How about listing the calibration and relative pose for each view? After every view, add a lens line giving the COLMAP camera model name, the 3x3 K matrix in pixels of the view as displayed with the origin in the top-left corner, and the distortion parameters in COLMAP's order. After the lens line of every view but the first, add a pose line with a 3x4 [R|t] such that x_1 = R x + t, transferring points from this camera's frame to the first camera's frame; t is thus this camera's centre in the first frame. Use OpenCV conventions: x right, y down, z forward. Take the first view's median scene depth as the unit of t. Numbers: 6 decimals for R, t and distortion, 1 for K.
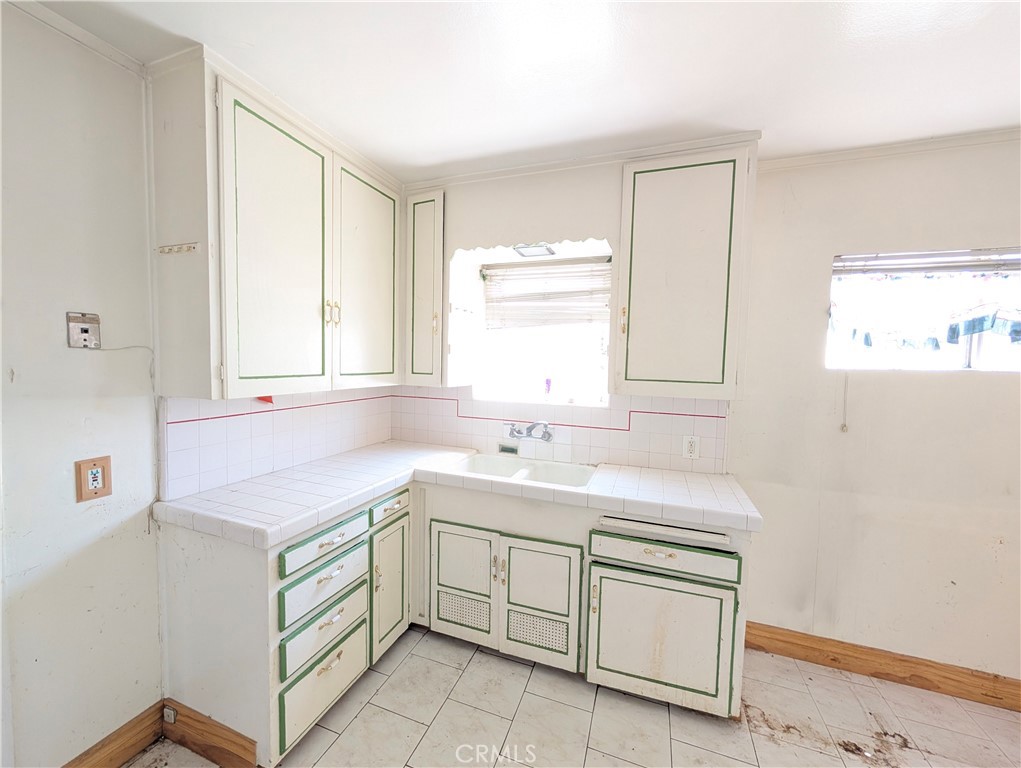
lens RADIAL K [[390.1, 0, 507.6], [0, 390.1, 387.1], [0, 0, 1]] dist [0.001231, -0.000279]
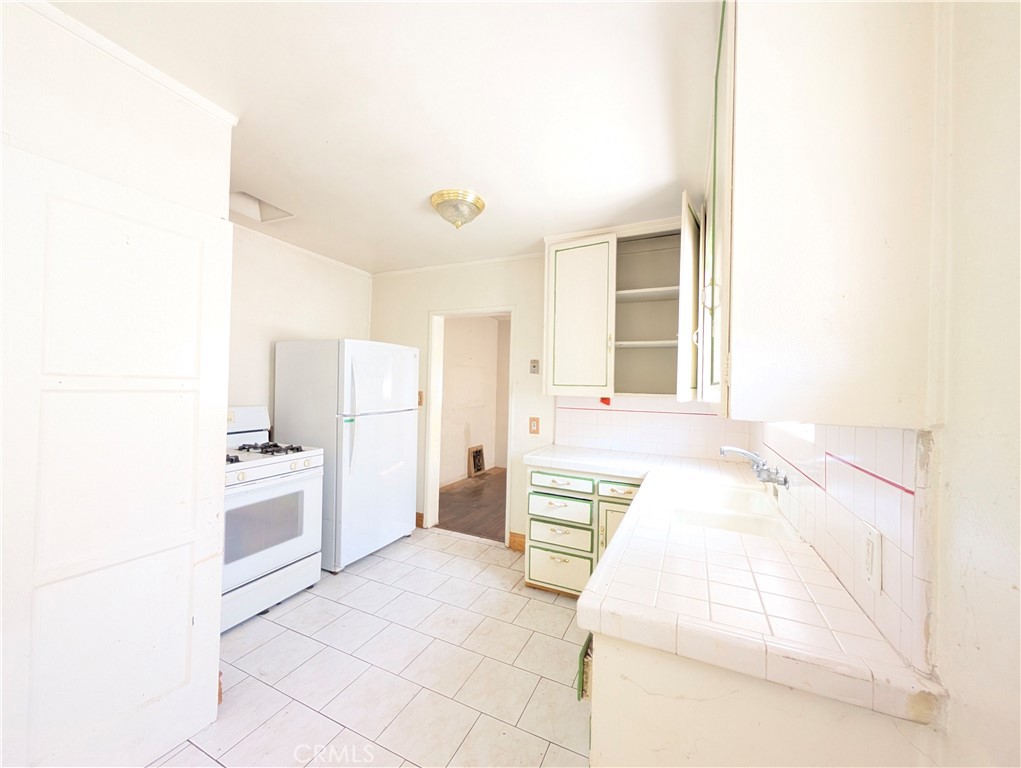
lens RADIAL K [[390.1, 0, 509.9], [0, 390.1, 378.9], [0, 0, 1]] dist [0.001231, -0.000279]
pose [[-0.087267, -0.026812, -0.995824, 1.377641], [-0.081256, 0.996498, -0.019710, -0.001256], [0.992866, 0.079196, -0.089140, 0.992705]]
